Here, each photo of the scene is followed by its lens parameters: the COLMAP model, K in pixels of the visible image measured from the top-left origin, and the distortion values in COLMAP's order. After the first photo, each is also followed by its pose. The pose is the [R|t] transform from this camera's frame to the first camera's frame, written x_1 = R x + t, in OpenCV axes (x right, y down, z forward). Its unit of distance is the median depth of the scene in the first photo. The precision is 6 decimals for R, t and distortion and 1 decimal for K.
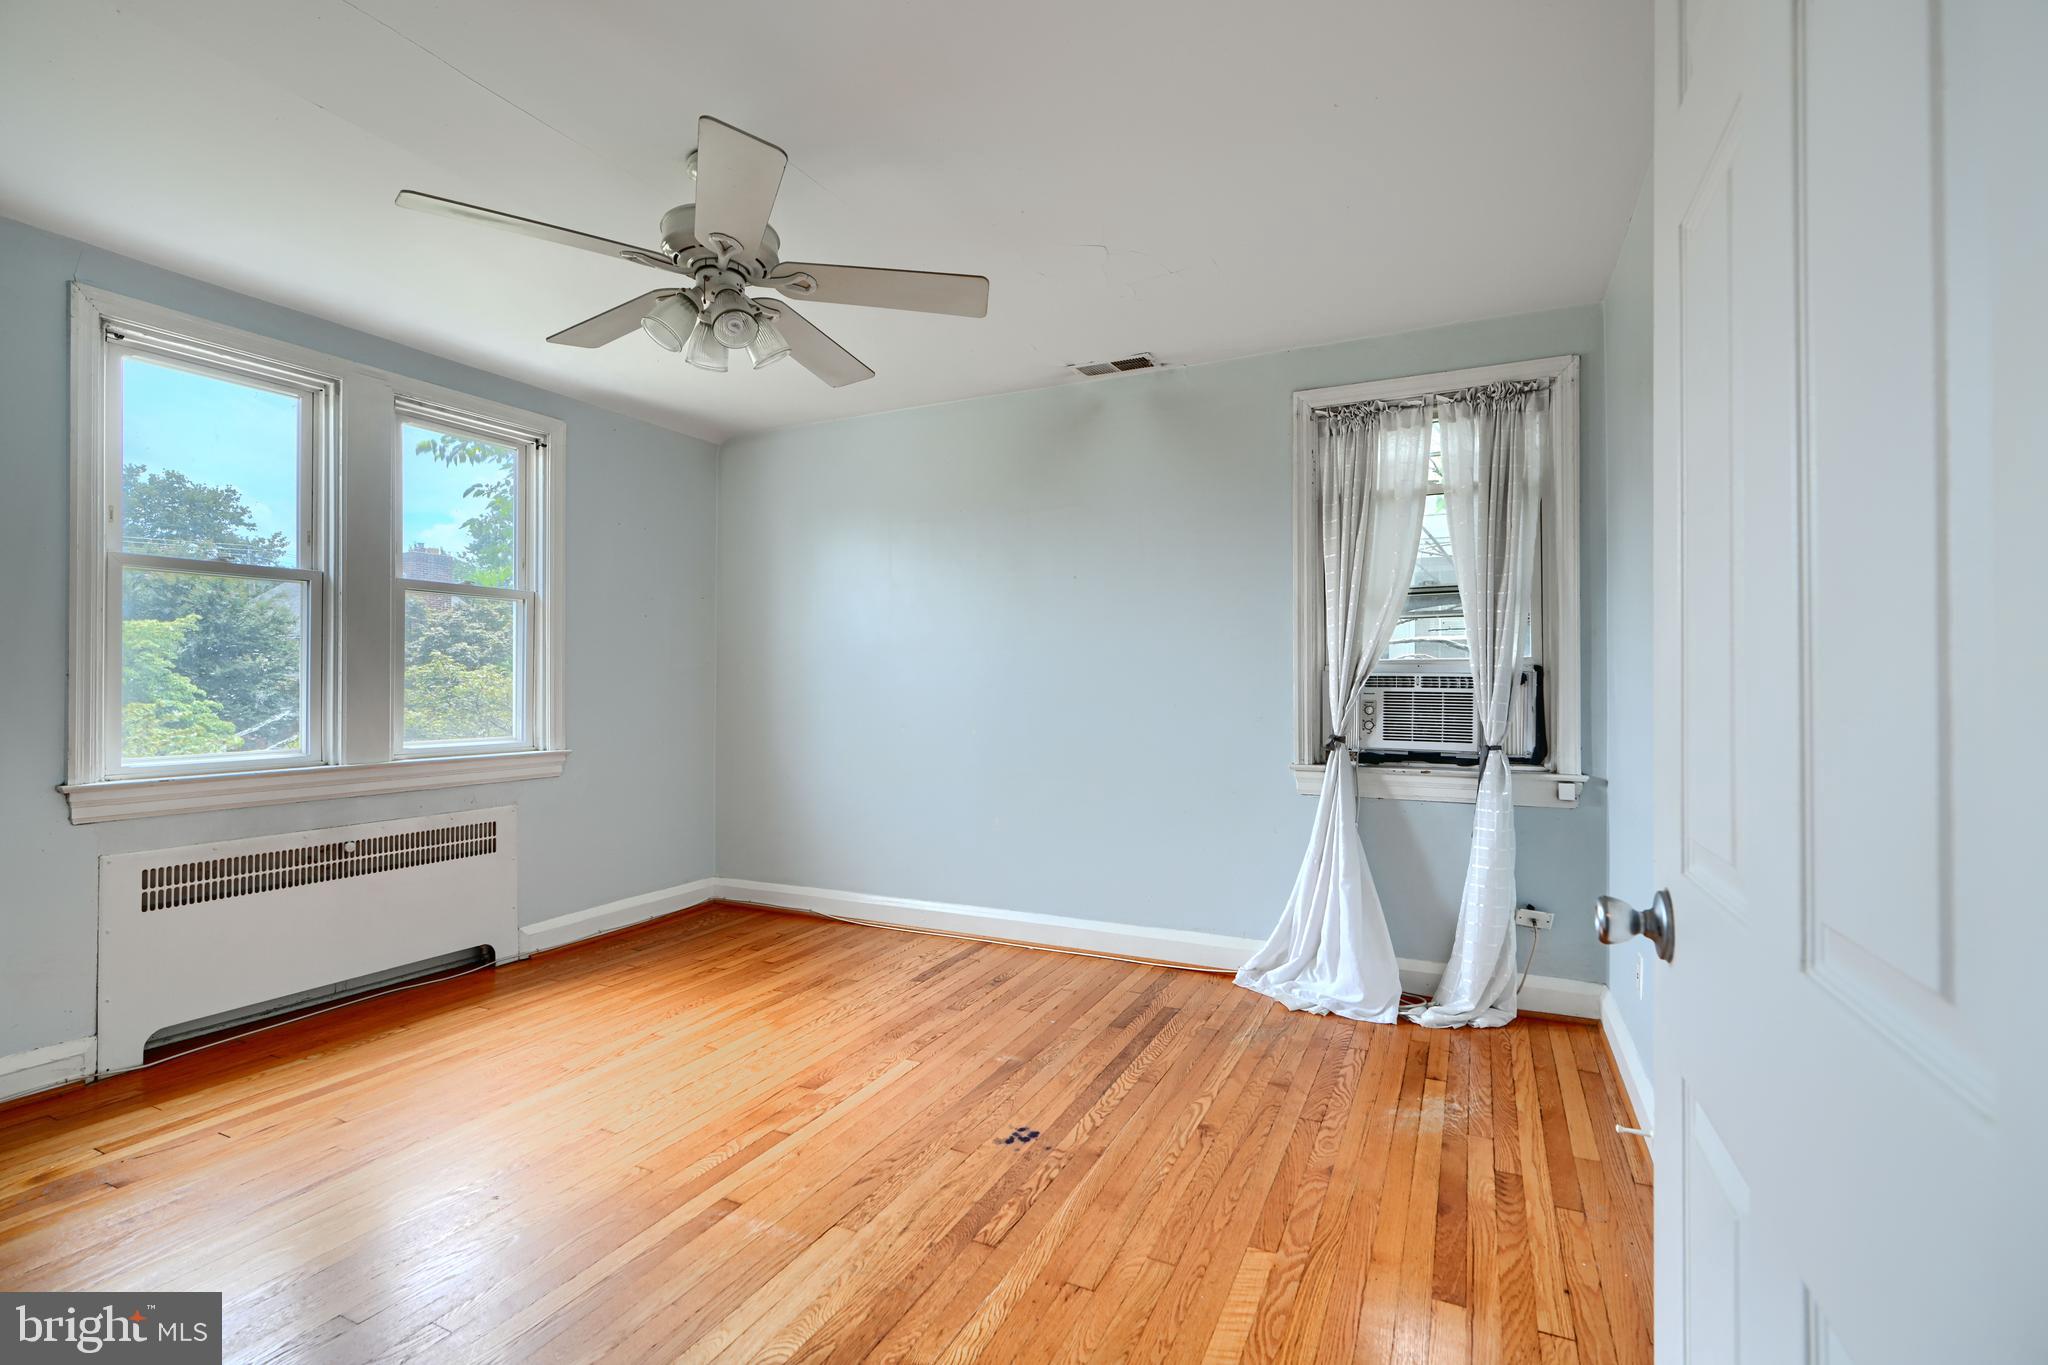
lens RADIAL K [[916.7, 0, 1028.7], [0, 916.7, 675.9], [0, 0, 1]] dist [0.000842, 0.000307]
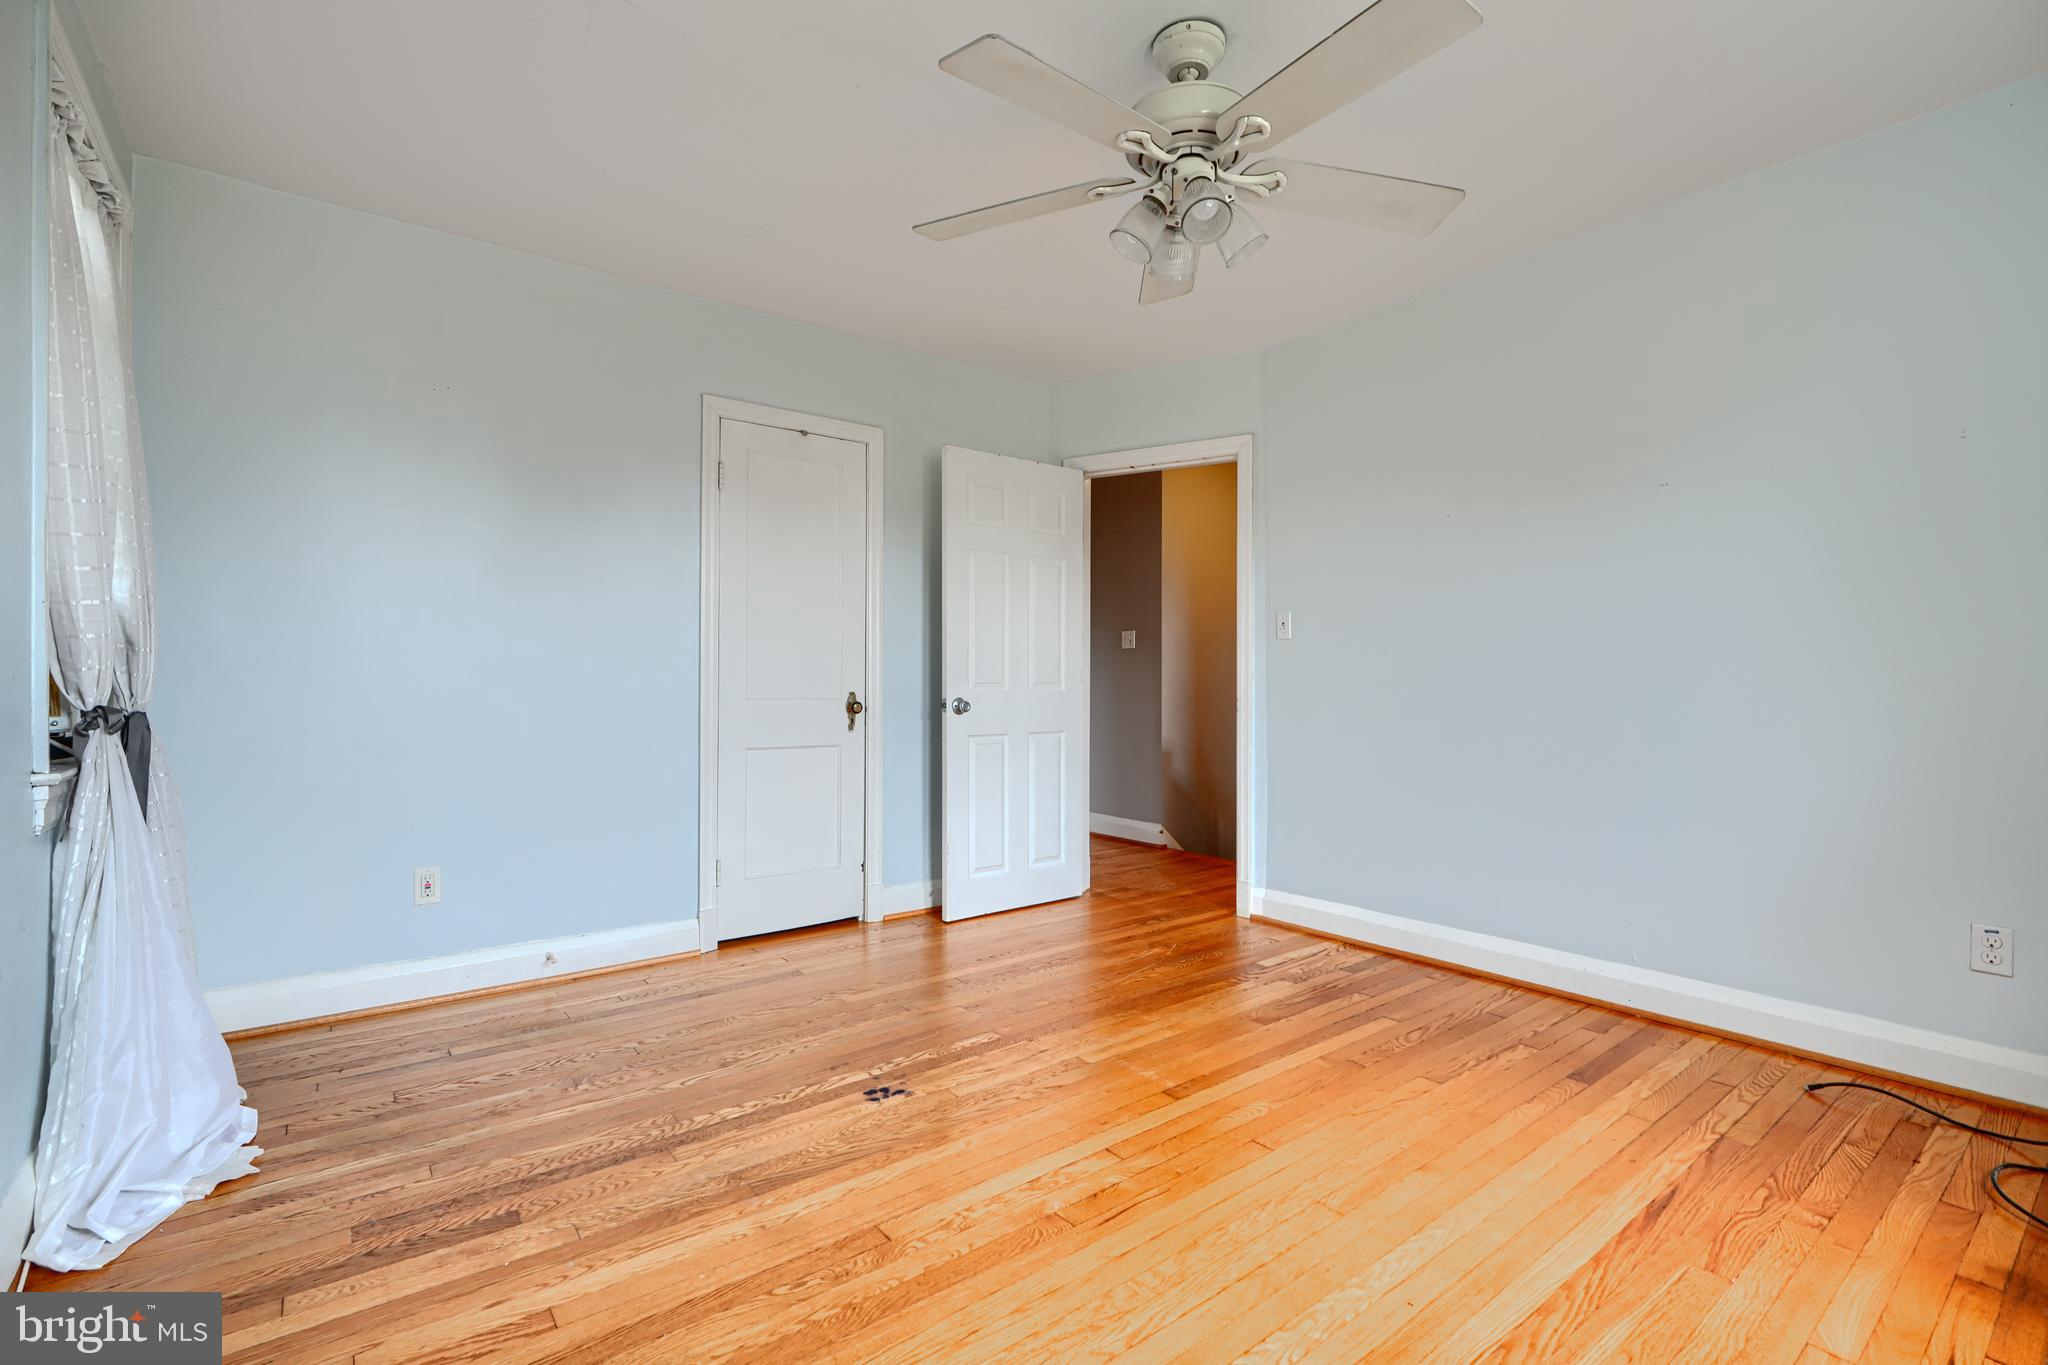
lens RADIAL K [[916.7, 0, 1028.7], [0, 916.7, 675.9], [0, 0, 1]] dist [0.000842, 0.000307]
pose [[-0.896668, -0.000793, 0.442702, -0.418297], [-0.008068, 0.999862, -0.014551, 0.053026], [-0.442629, -0.016619, -0.896551, 1.316233]]
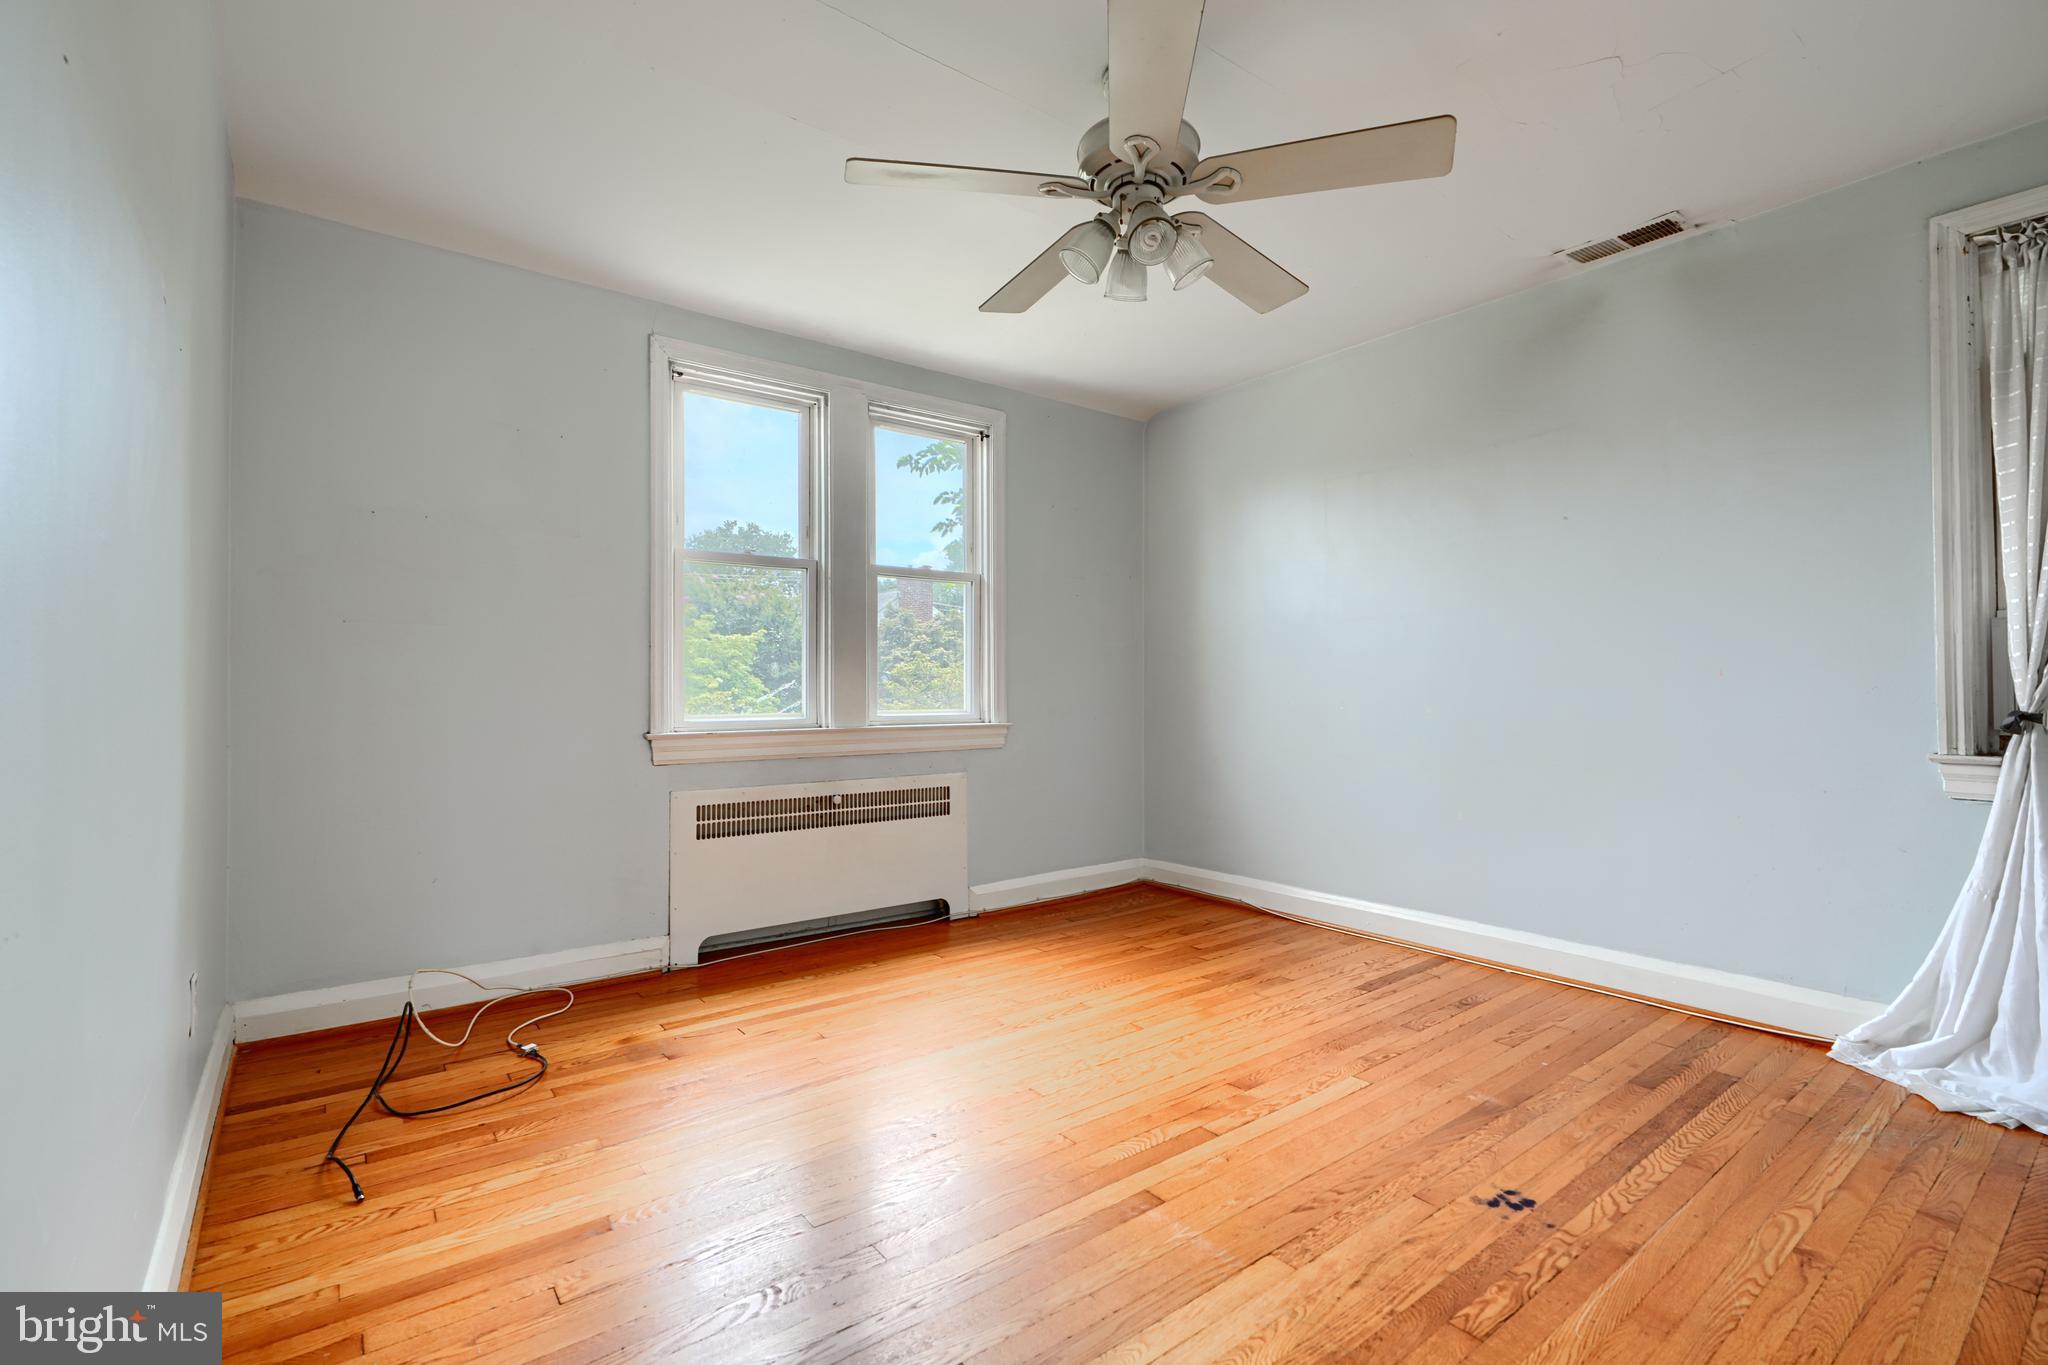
lens RADIAL K [[916.7, 0, 1028.7], [0, 916.7, 675.9], [0, 0, 1]] dist [0.000842, 0.000307]
pose [[0.895816, -0.007629, -0.444360, -0.017931], [0.006276, 0.999970, -0.004515, 0.039483], [0.444381, 0.001255, 0.895837, 0.083464]]
